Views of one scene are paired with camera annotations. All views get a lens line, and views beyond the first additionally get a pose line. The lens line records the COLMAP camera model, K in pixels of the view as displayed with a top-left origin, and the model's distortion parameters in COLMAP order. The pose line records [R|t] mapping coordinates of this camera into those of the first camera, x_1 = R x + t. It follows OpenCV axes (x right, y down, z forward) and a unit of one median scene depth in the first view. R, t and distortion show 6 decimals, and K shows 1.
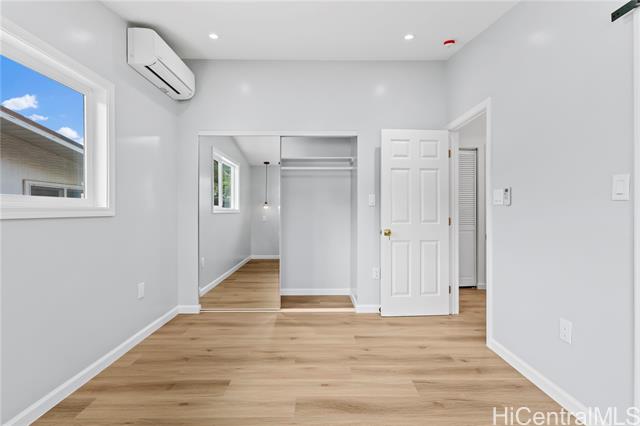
lens RADIAL K [[292.9, 0, 319.4], [0, 292.9, 207.6], [0, 0, 1]] dist [0.002551, -0.000084]
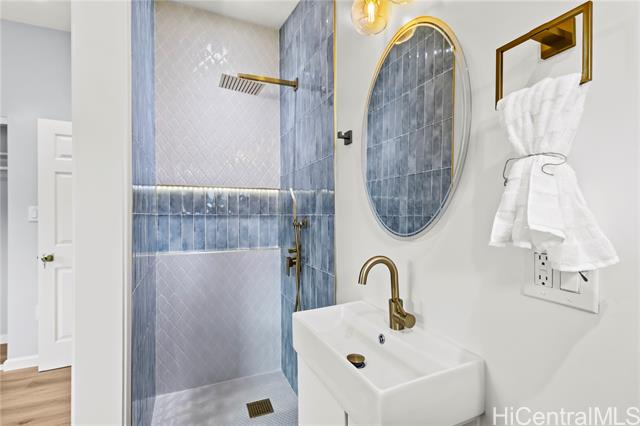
lens RADIAL K [[292.9, 0, 321.2], [0, 292.9, 218.2], [0, 0, 1]] dist [0.002551, -0.000084]
pose [[0.916422, -0.002830, 0.400203, 0.572468], [0.004716, 0.999982, -0.003729, -0.008737], [-0.400185, 0.005305, 0.916419, 0.032195]]
